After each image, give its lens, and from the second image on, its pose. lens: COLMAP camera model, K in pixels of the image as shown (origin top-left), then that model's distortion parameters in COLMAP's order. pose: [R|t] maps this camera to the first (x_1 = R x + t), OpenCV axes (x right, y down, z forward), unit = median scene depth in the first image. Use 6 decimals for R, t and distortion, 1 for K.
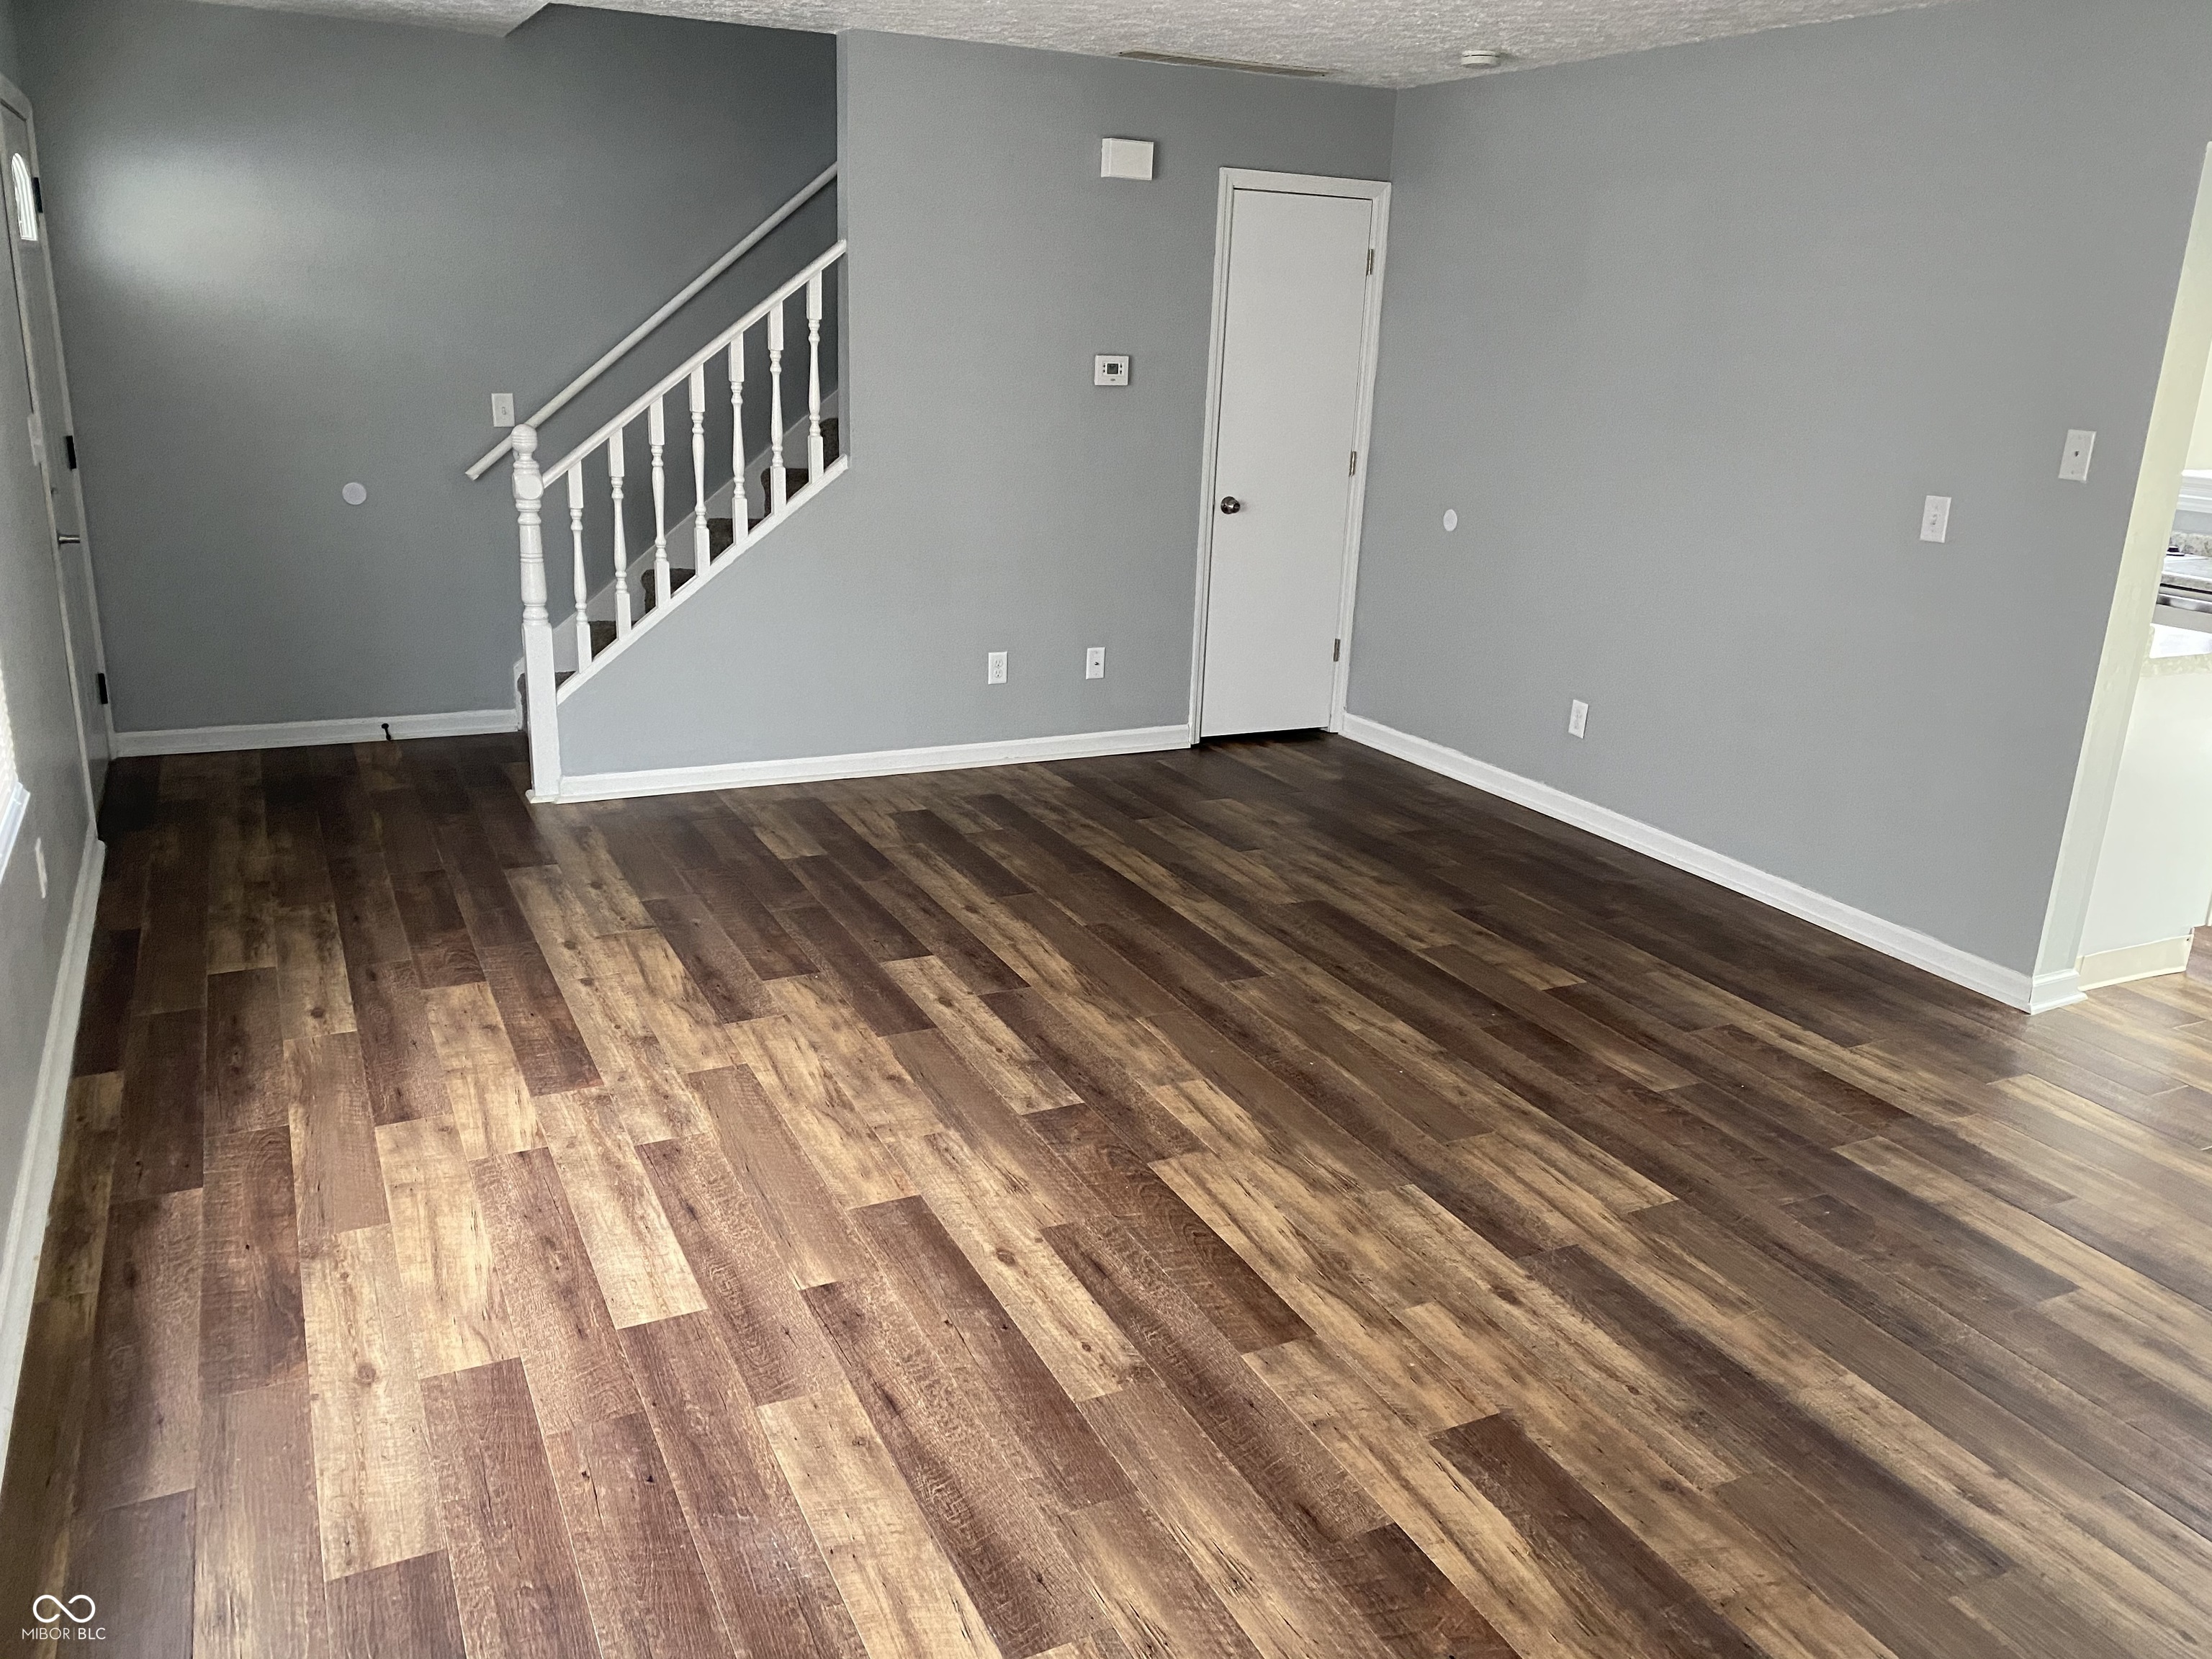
lens RADIAL K [[1667.9, 0, 1111.0], [0, 1667.9, 827.5], [0, 0, 1]] dist [0.075060, -0.118053]
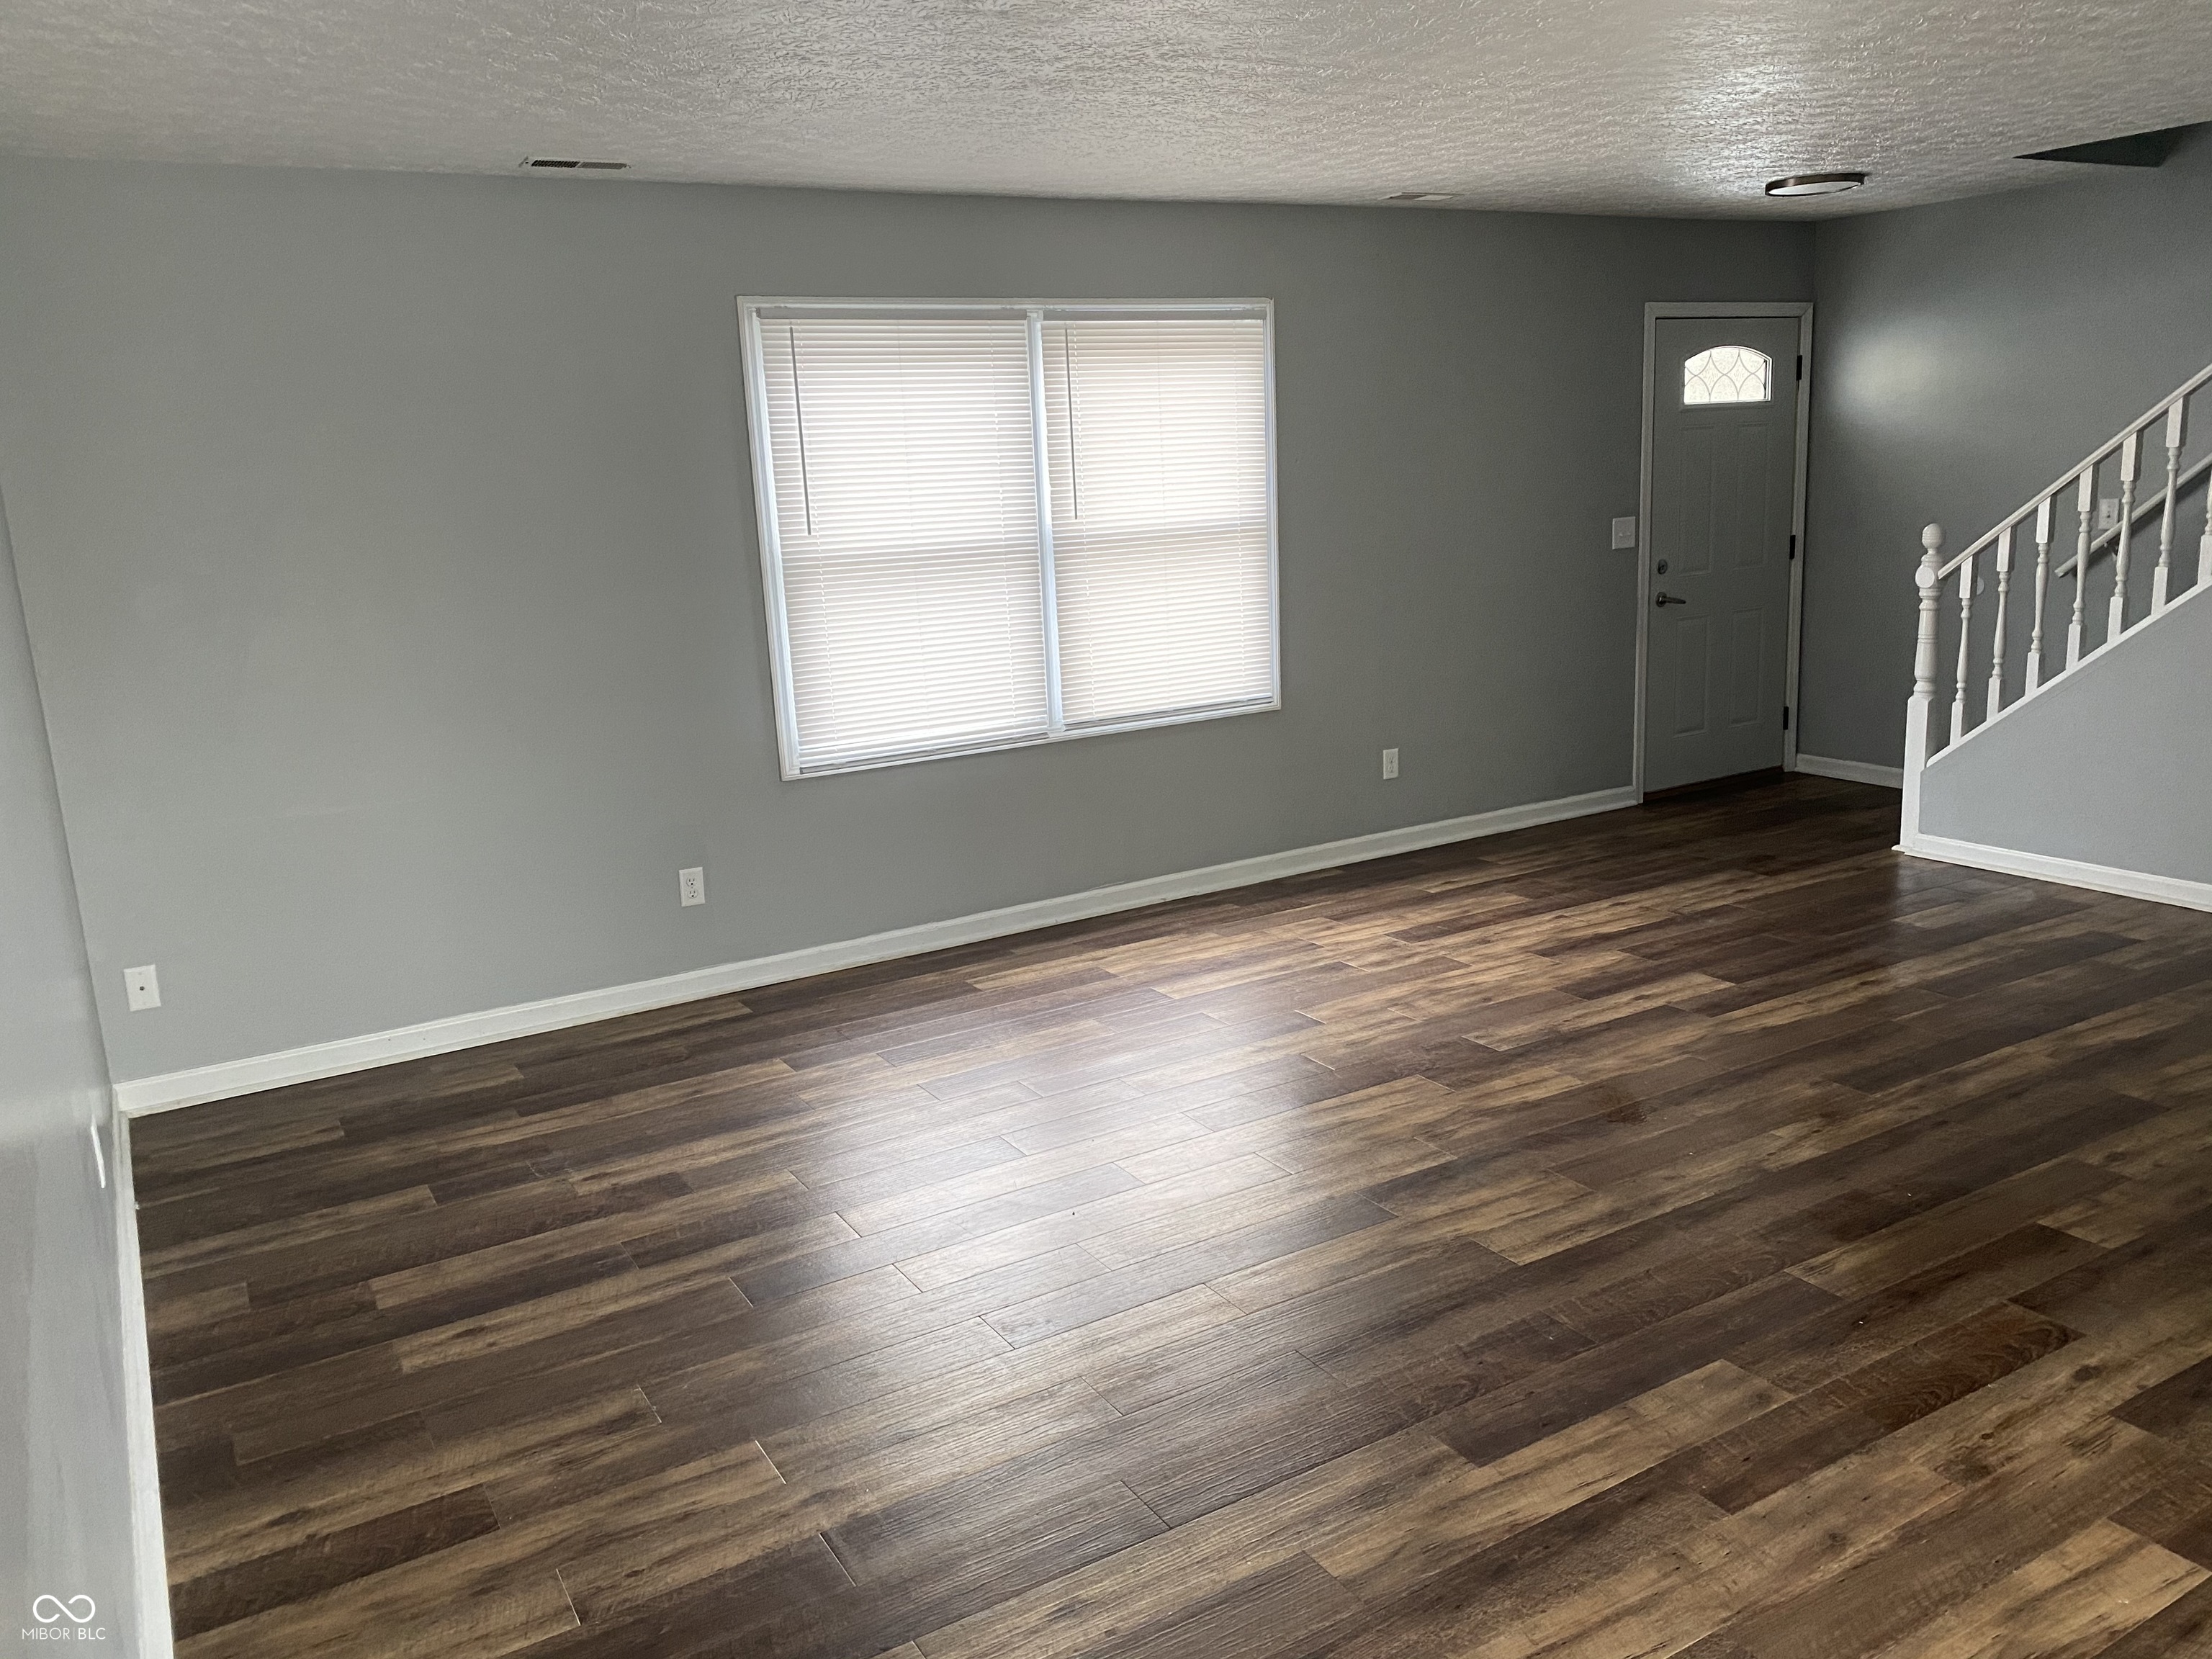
lens RADIAL K [[1667.9, 0, 1111.0], [0, 1667.9, 827.5], [0, 0, 1]] dist [0.075060, -0.118053]
pose [[0.080402, 0.175911, -0.981117, 1.040568], [-0.246661, 0.957201, 0.151410, -0.100002], [0.965761, 0.229829, 0.120351, 0.482285]]
